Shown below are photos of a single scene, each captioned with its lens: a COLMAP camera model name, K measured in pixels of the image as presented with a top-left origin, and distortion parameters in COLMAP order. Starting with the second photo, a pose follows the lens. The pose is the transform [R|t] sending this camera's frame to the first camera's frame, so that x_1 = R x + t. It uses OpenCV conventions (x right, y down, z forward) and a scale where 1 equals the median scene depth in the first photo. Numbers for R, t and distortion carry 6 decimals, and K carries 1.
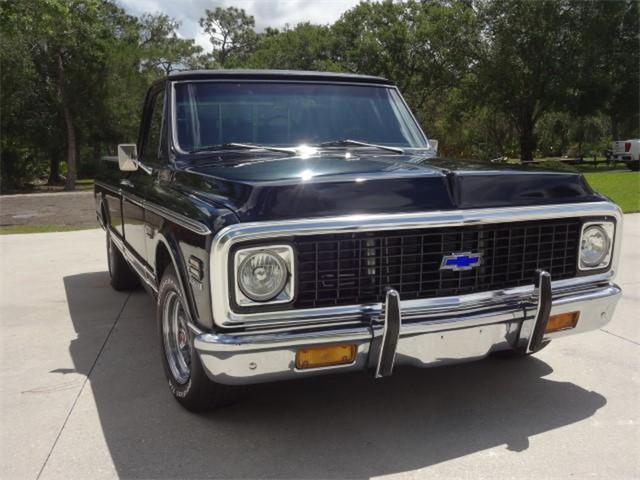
lens RADIAL K [[673.9, 0, 313.0], [0, 673.9, 244.4], [0, 0, 1]] dist [0.009471, 0.000000]
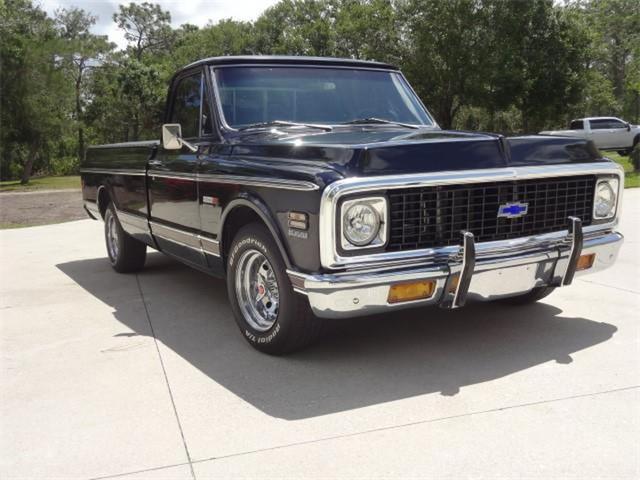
lens RADIAL K [[673.9, 0, 318.3], [0, 673.9, 249.6], [0, 0, 1]] dist [0.009471, 0.000000]
pose [[0.991566, -0.035315, 0.124700, -0.238395], [0.033996, 0.999341, 0.012688, 0.059420], [-0.125066, -0.008341, 0.992113, -0.125240]]
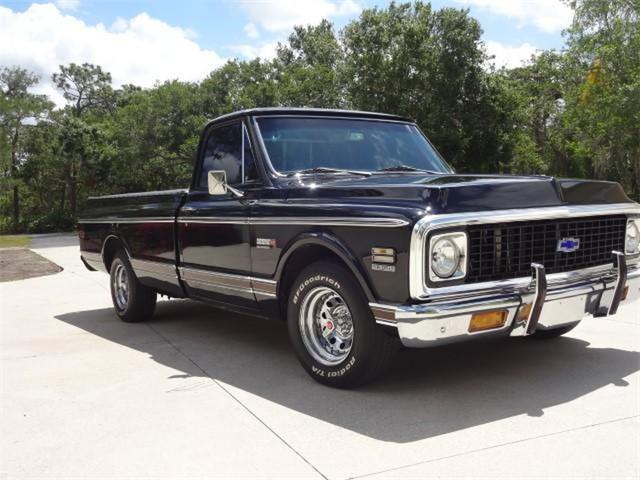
lens RADIAL K [[673.9, 0, 318.0], [0, 673.9, 236.6], [0, 0, 1]] dist [0.009471, 0.000000]
pose [[0.975082, -0.030897, 0.219681, -0.467319], [0.051183, 0.994870, -0.087259, 0.085538], [-0.215858, 0.096329, 0.971661, -0.143306]]
